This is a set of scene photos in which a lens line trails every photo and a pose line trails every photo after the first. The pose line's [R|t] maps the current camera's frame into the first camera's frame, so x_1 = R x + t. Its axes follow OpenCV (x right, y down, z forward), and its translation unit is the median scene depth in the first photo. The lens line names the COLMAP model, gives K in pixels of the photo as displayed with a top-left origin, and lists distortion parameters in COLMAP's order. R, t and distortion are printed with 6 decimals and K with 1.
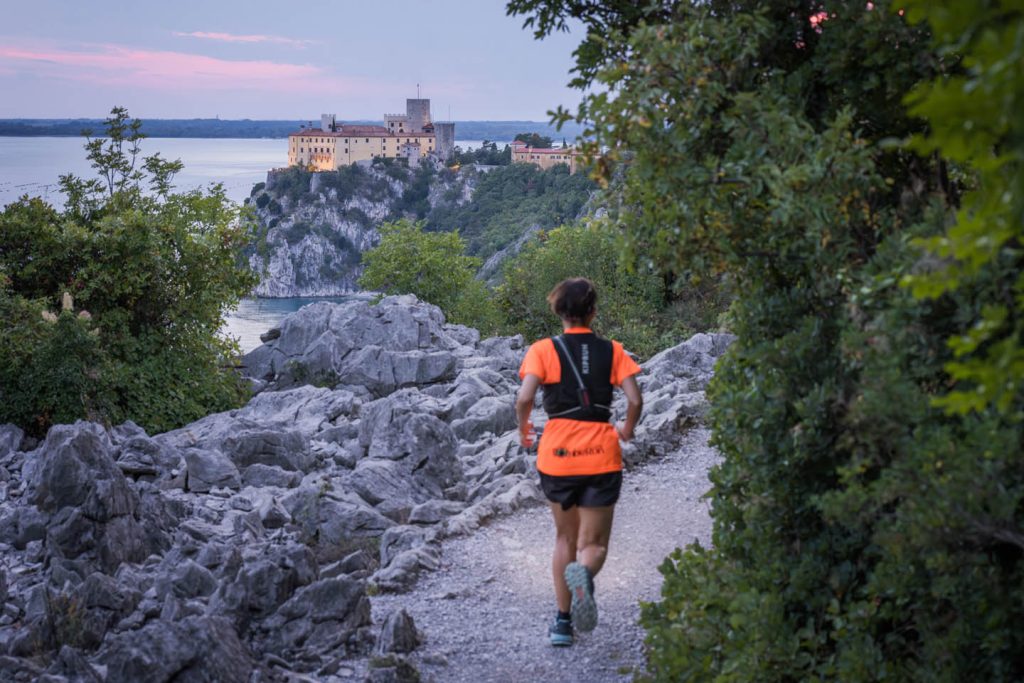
lens RADIAL K [[2592.6, 0, 515.2], [0, 2592.6, 345.0], [0, 0, 1]] dist [0.011797, 0.000000]
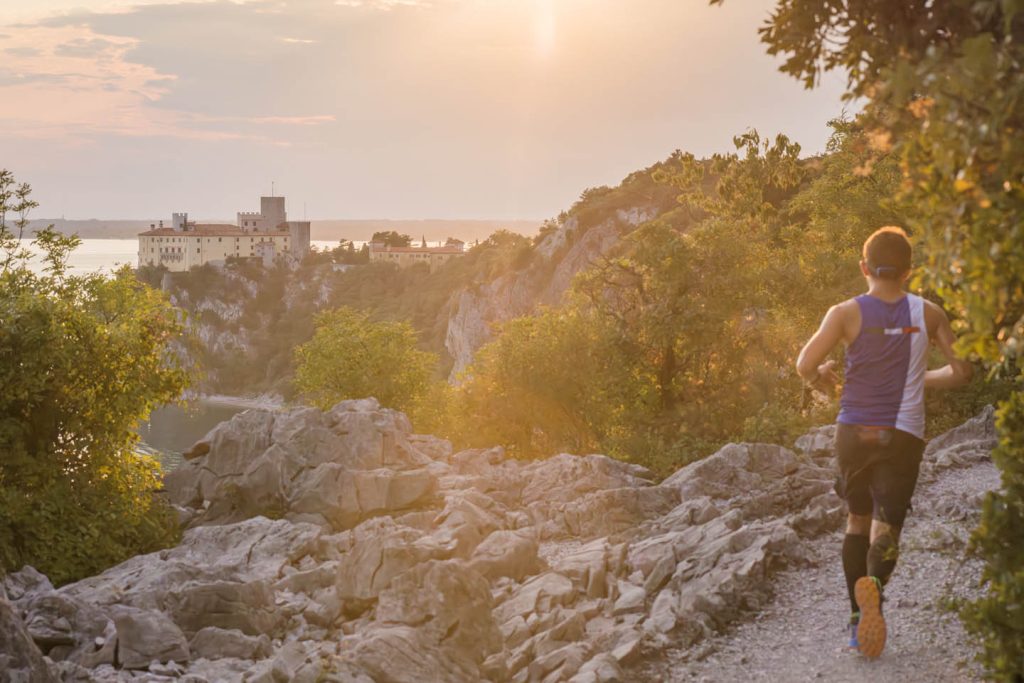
lens RADIAL K [[2592.6, 0, 507.9], [0, 2592.6, 335.3], [0, 0, 1]] dist [0.011797, 0.000000]
pose [[0.998269, -0.007498, 0.058340, -0.054955], [0.010010, 0.999029, -0.042895, -0.005013], [-0.057962, 0.043405, 0.997375, 0.239457]]
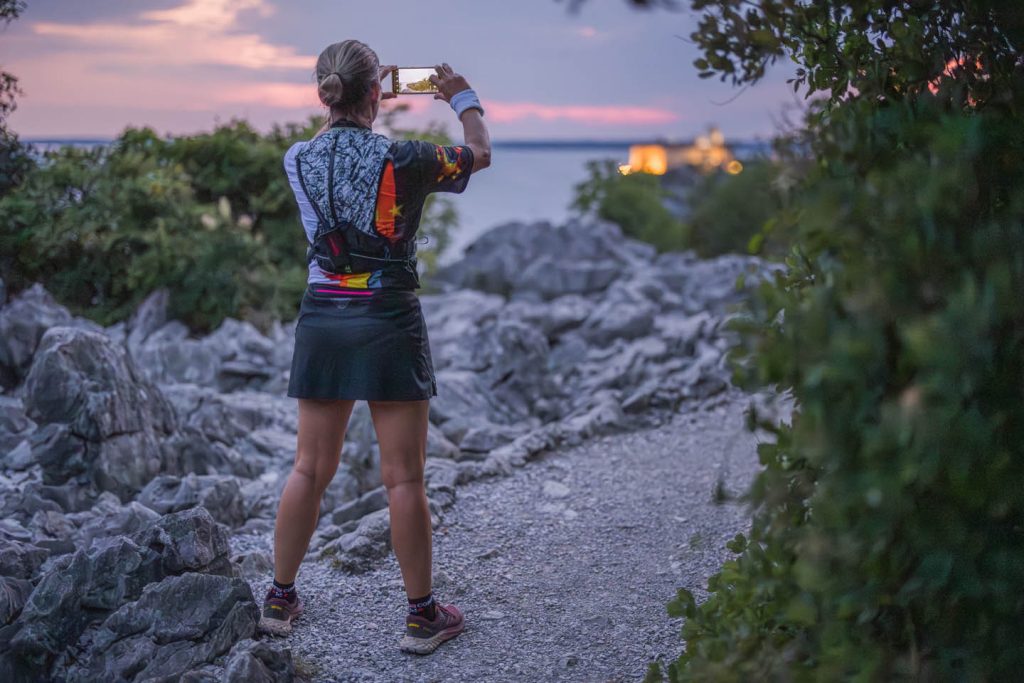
lens RADIAL K [[1471.0, 0, 515.7], [0, 1471.0, 342.0], [0, 0, 1]] dist [0.014499, 0.000000]
pose [[0.984402, 0.021418, -0.174626, 0.050403], [-0.013534, 0.998840, 0.046214, 0.008739], [0.175413, -0.043130, 0.983550, 0.441975]]
